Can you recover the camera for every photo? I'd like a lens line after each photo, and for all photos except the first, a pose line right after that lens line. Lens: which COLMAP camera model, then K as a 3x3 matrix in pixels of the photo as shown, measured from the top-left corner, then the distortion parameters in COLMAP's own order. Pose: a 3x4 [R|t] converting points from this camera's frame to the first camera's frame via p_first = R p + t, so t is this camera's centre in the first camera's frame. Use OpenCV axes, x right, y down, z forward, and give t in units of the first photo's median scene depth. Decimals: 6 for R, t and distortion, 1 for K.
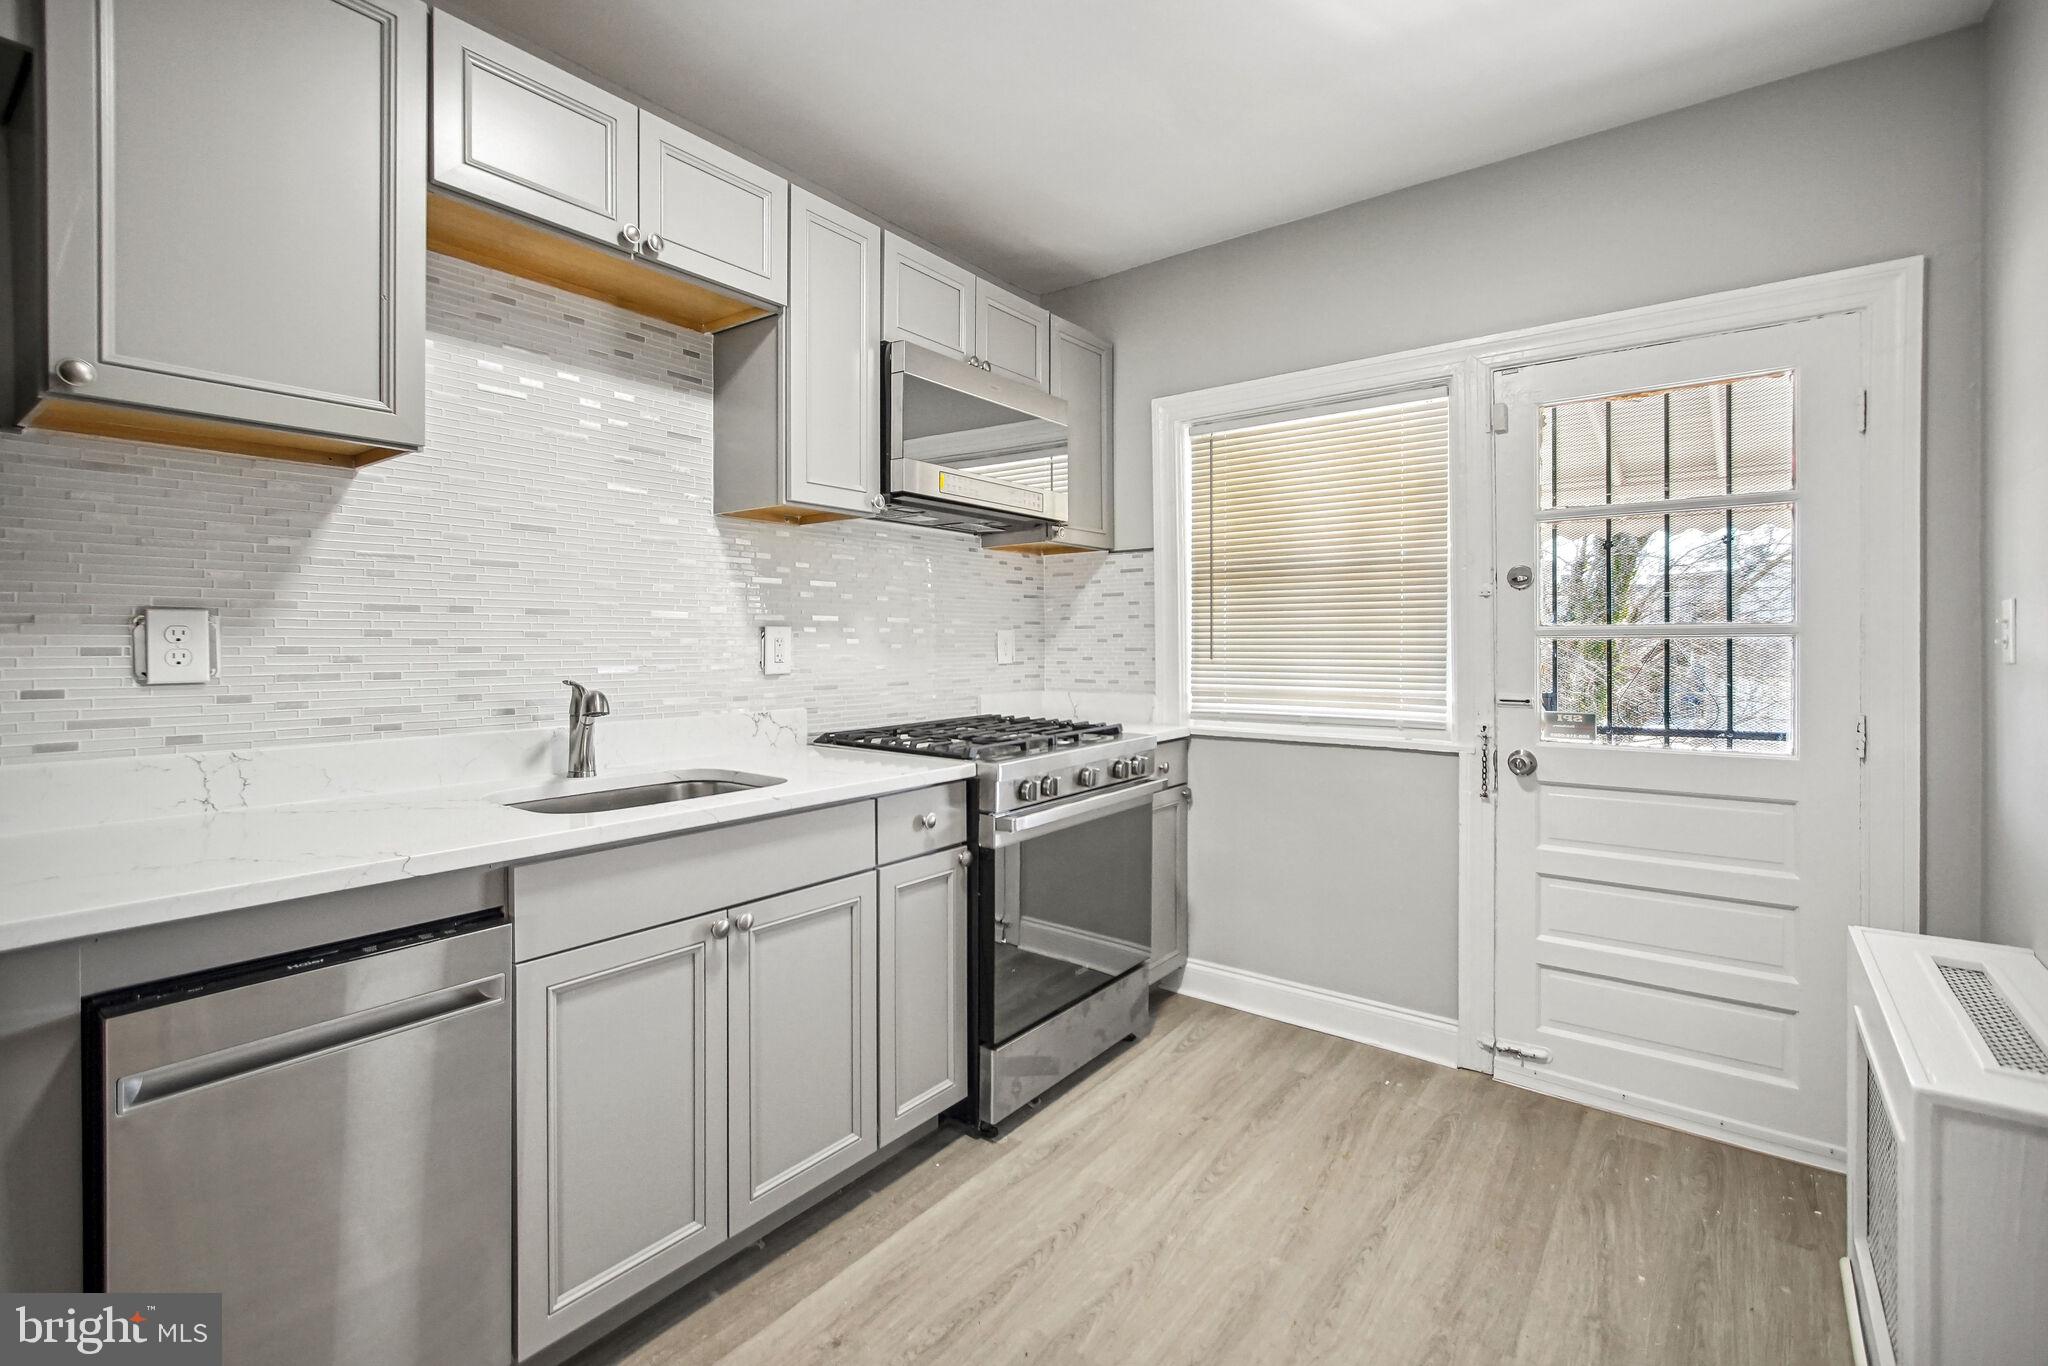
lens RADIAL K [[925.9, 0, 1028.7], [0, 925.9, 642.3], [0, 0, 1]] dist [0.000964, 0.000412]
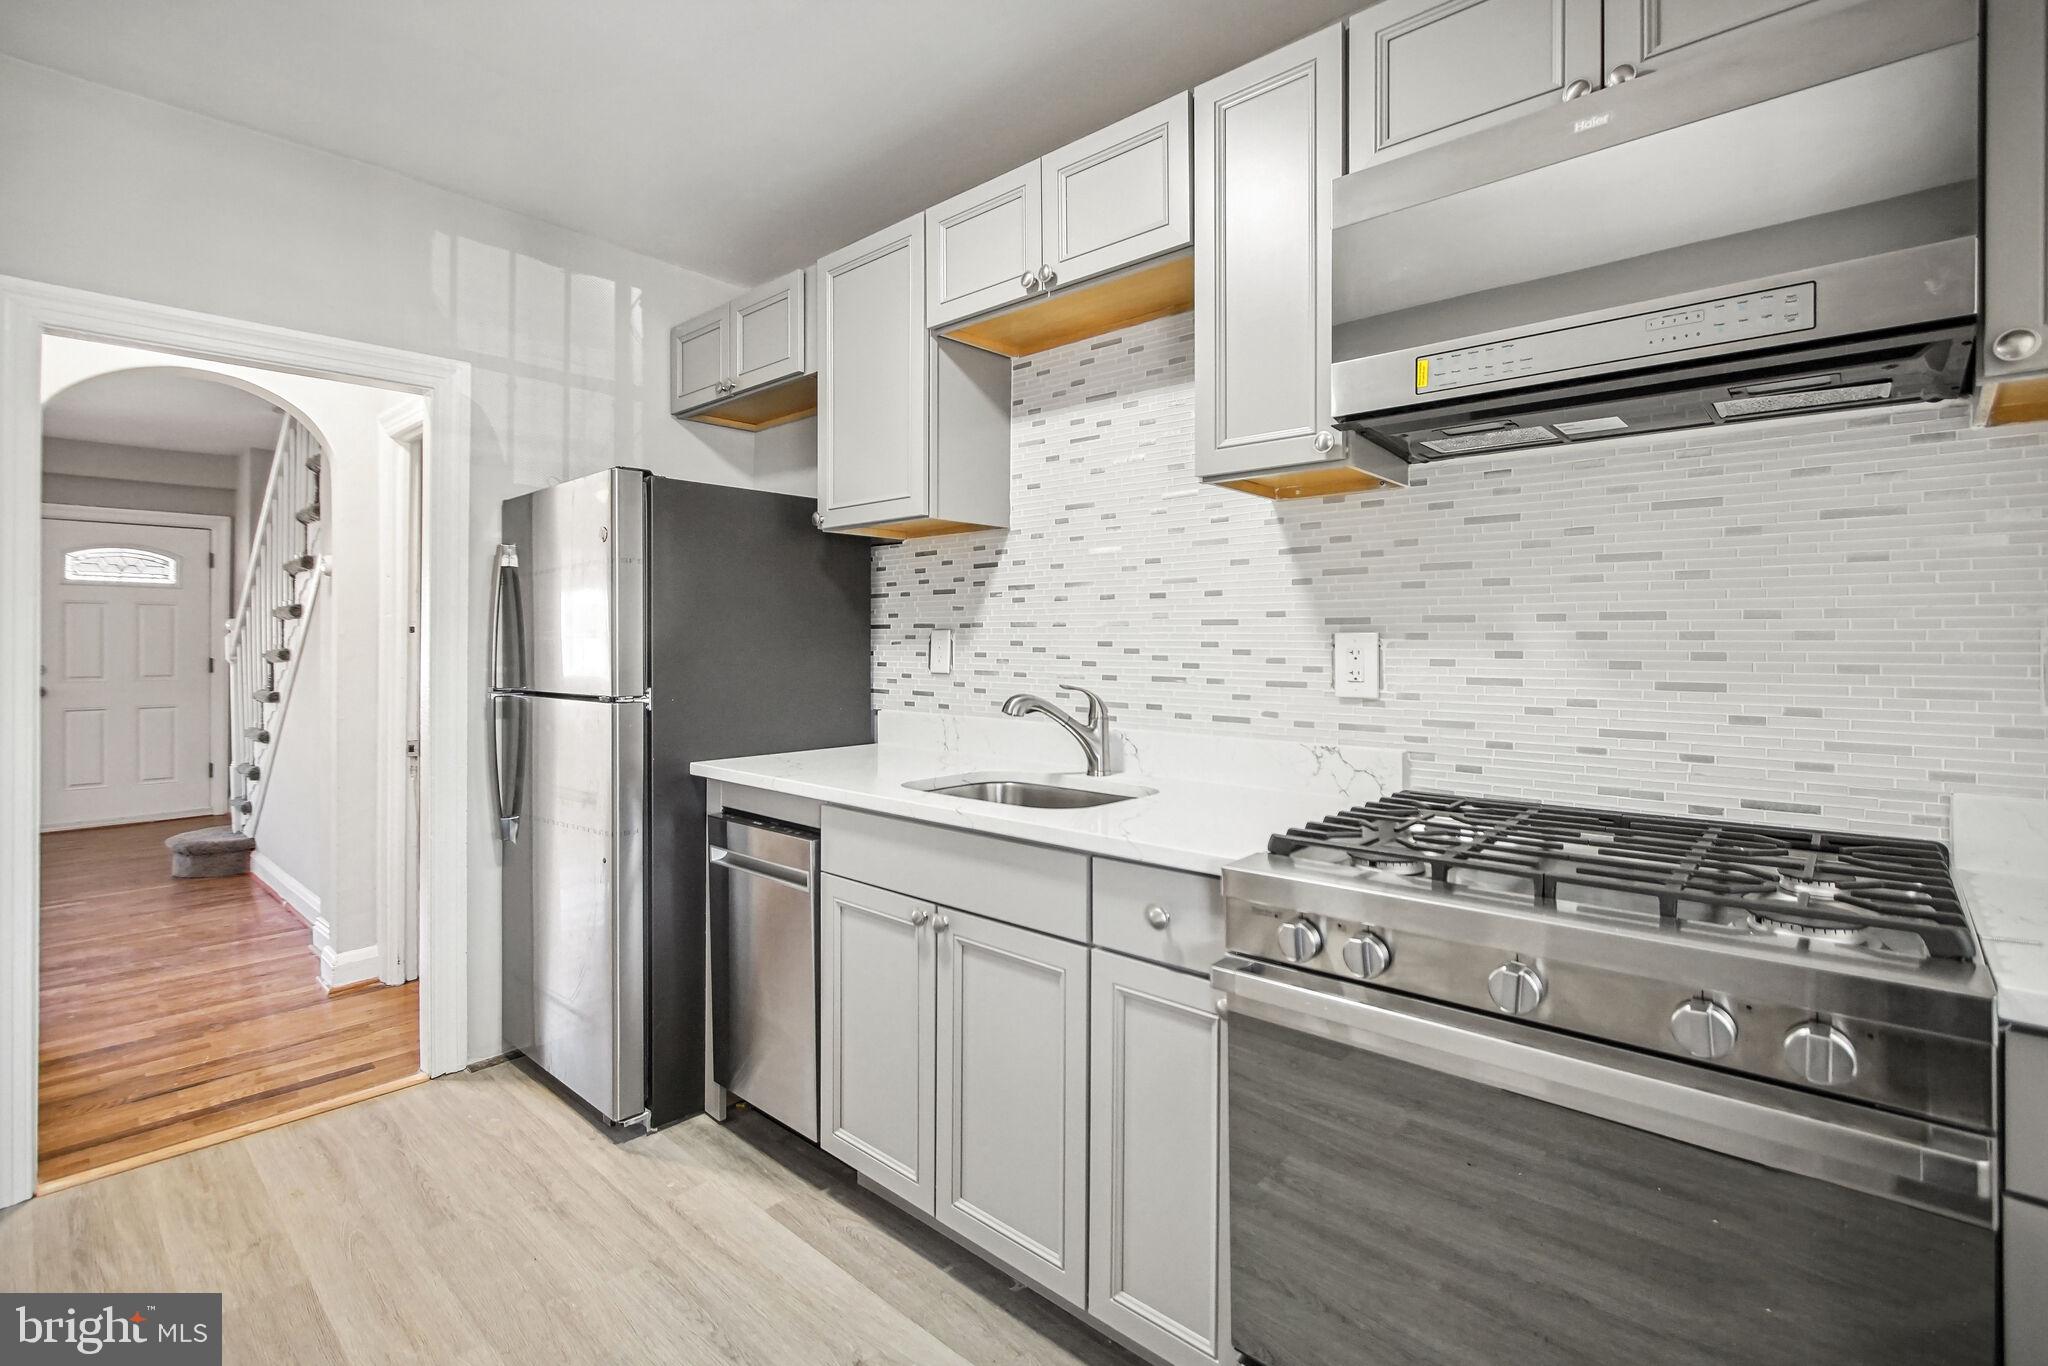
lens RADIAL K [[931.1, 0, 1017.0], [0, 931.1, 637.5], [0, 0, 1]] dist [-0.000855, 0.000037]
pose [[-0.085268, -0.007143, -0.996332, 0.527803], [-0.006880, 0.999955, -0.006580, -0.007518], [0.996334, 0.006294, -0.085313, 0.856409]]
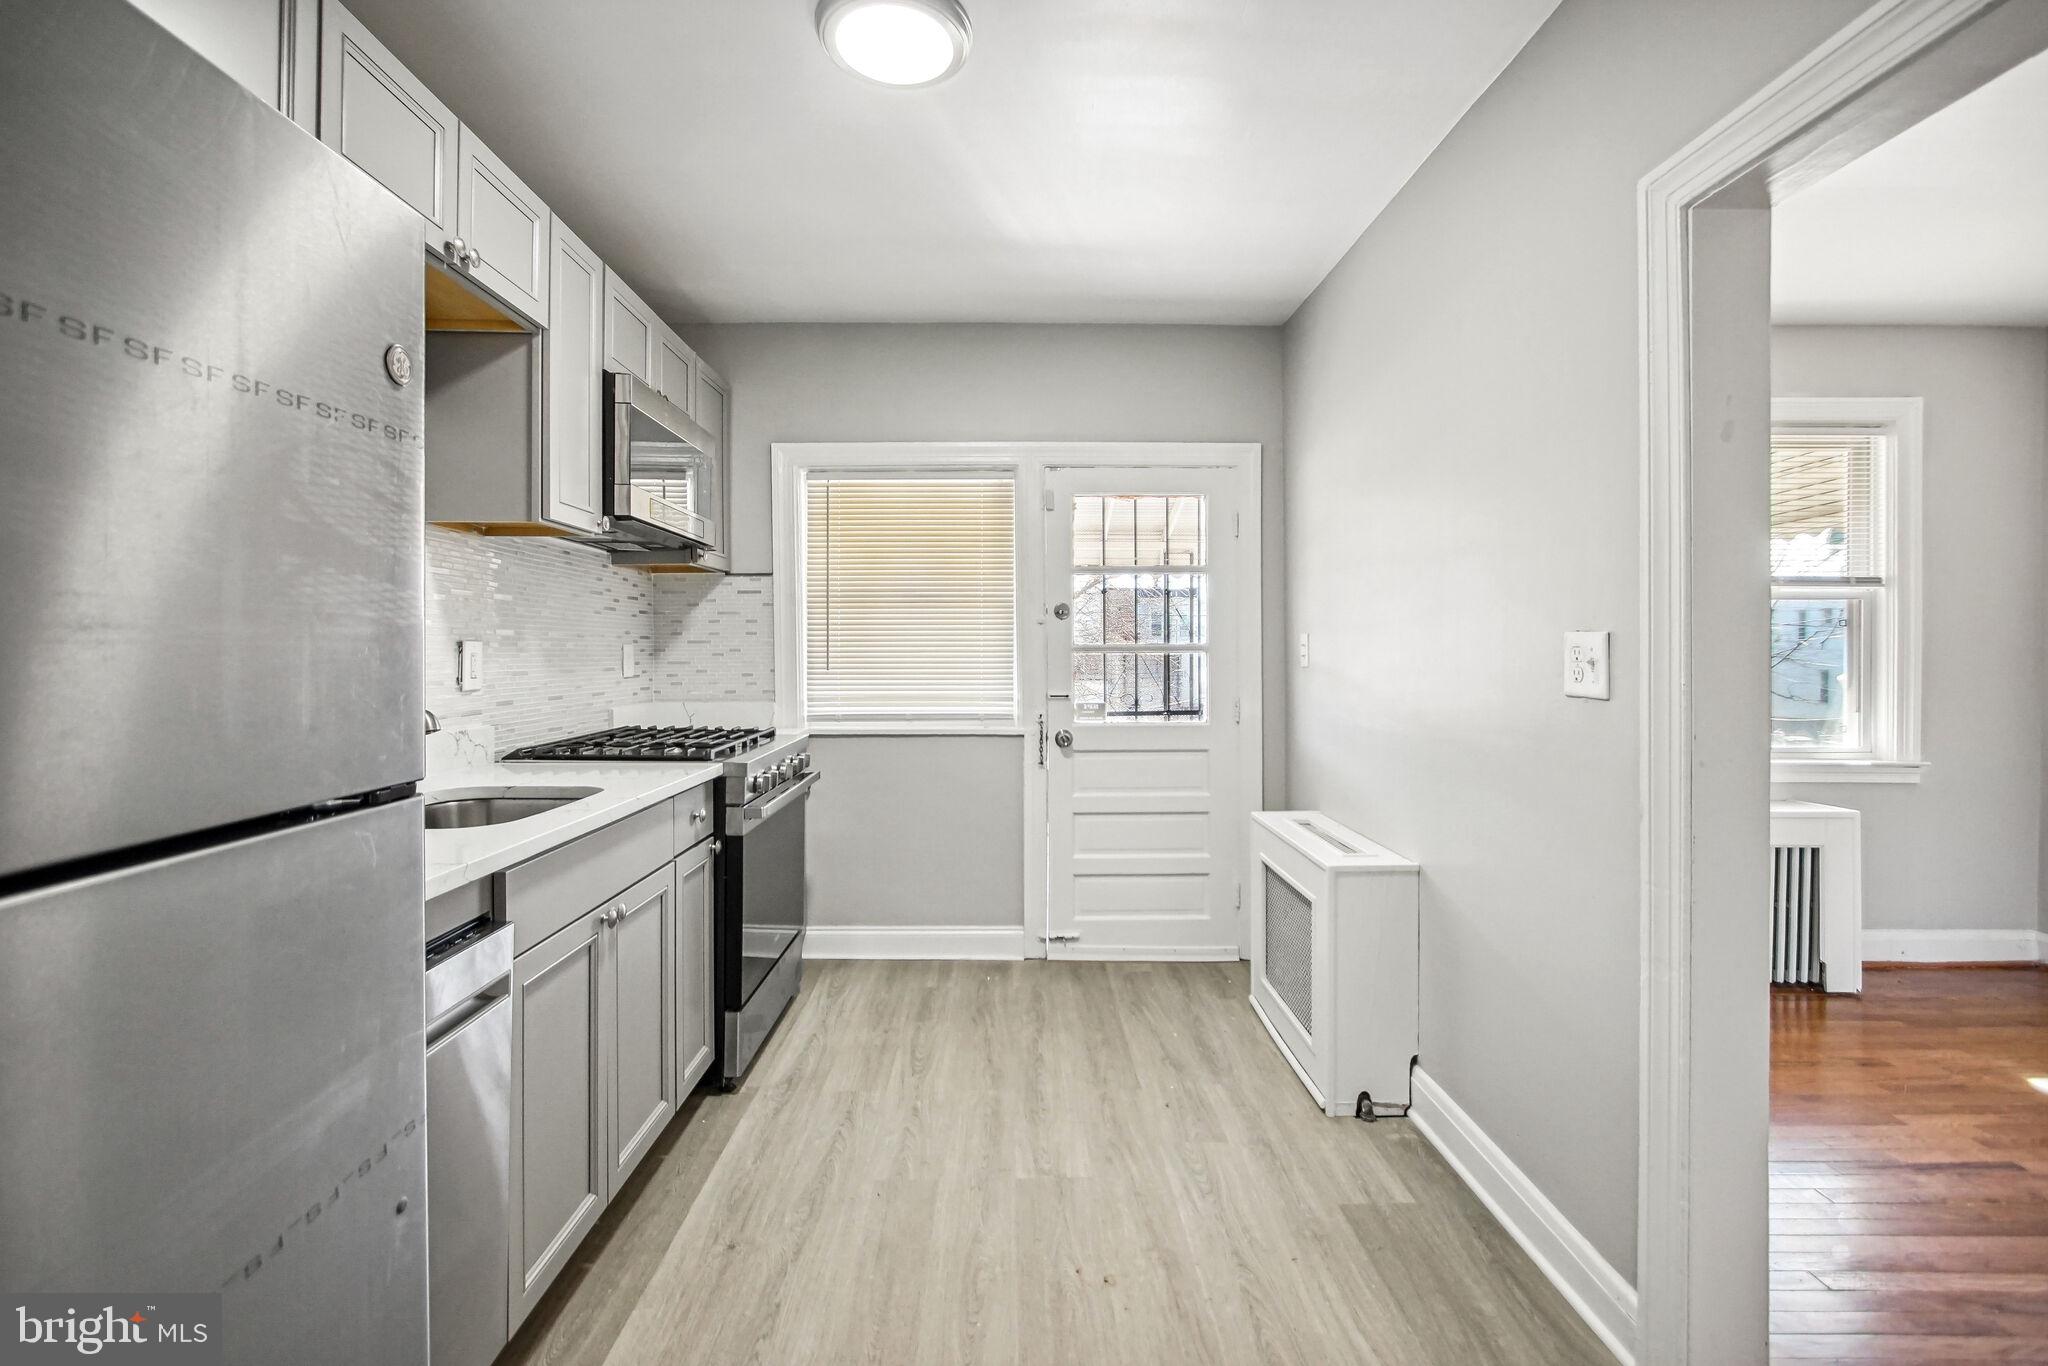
lens RADIAL K [[925.9, 0, 1028.7], [0, 925.9, 642.3], [0, 0, 1]] dist [0.000964, 0.000412]
pose [[0.785798, 0.007266, 0.618441, -0.443628], [0.000648, 0.999921, -0.012571, -0.003341], [-0.618483, 0.010279, 0.785731, -0.123075]]
